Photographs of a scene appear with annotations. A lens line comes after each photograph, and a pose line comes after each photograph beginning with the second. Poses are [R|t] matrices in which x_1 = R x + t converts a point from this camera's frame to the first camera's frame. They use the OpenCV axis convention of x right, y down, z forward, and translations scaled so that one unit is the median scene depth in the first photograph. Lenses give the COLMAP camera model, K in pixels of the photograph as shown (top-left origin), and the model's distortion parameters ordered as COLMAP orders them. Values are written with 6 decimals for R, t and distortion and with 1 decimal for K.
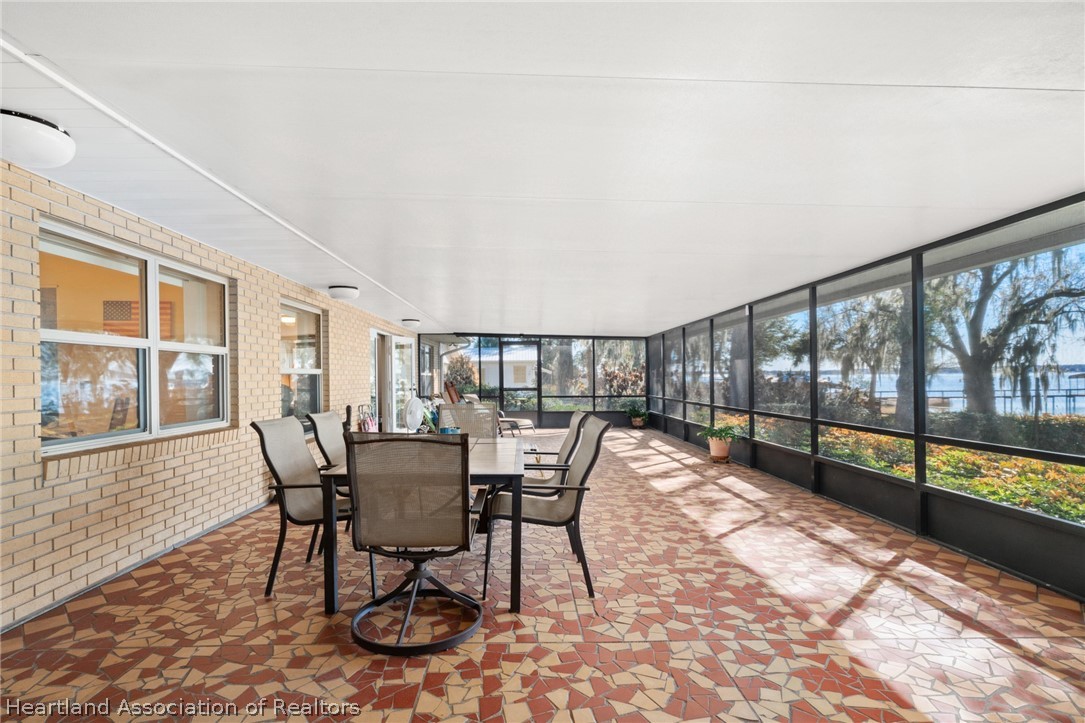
lens RADIAL K [[526.7, 0, 541.8], [0, 526.7, 374.4], [0, 0, 1]] dist [0.001240, 0.000563]
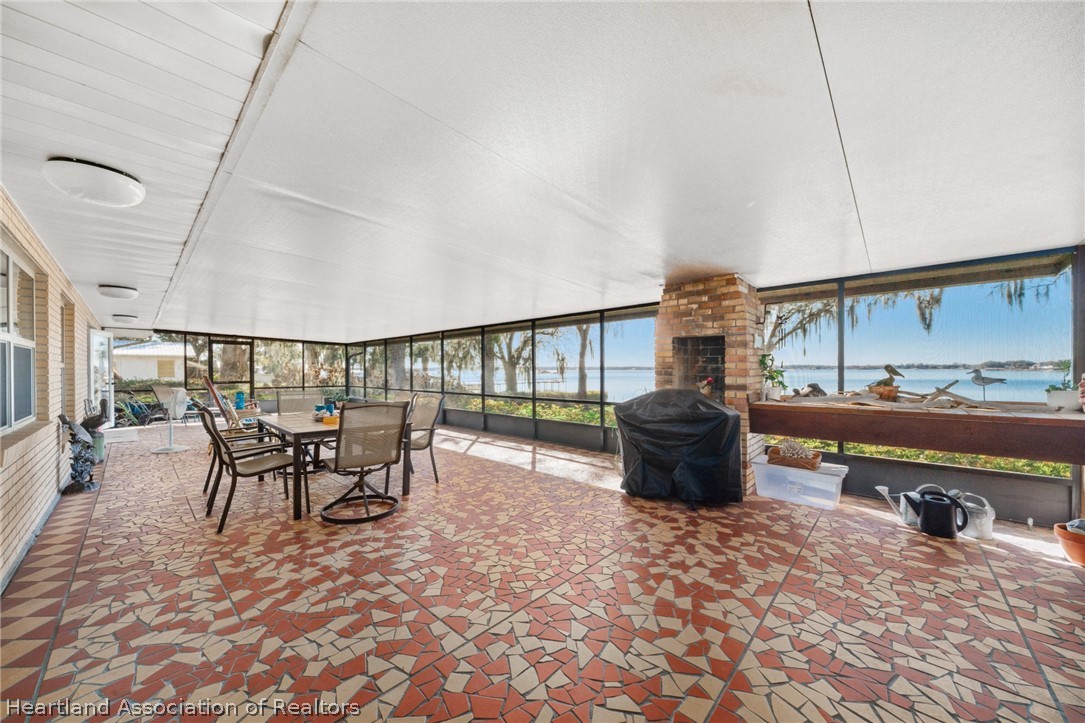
lens RADIAL K [[376.0, 0, 536.7], [0, 376.0, 375.5], [0, 0, 1]] dist [-0.001657, -0.000070]
pose [[0.706840, -0.001465, 0.707372, -0.536234], [-0.008406, 0.999910, 0.010470, -0.003456], [-0.707323, -0.013347, 0.706764, -0.230798]]
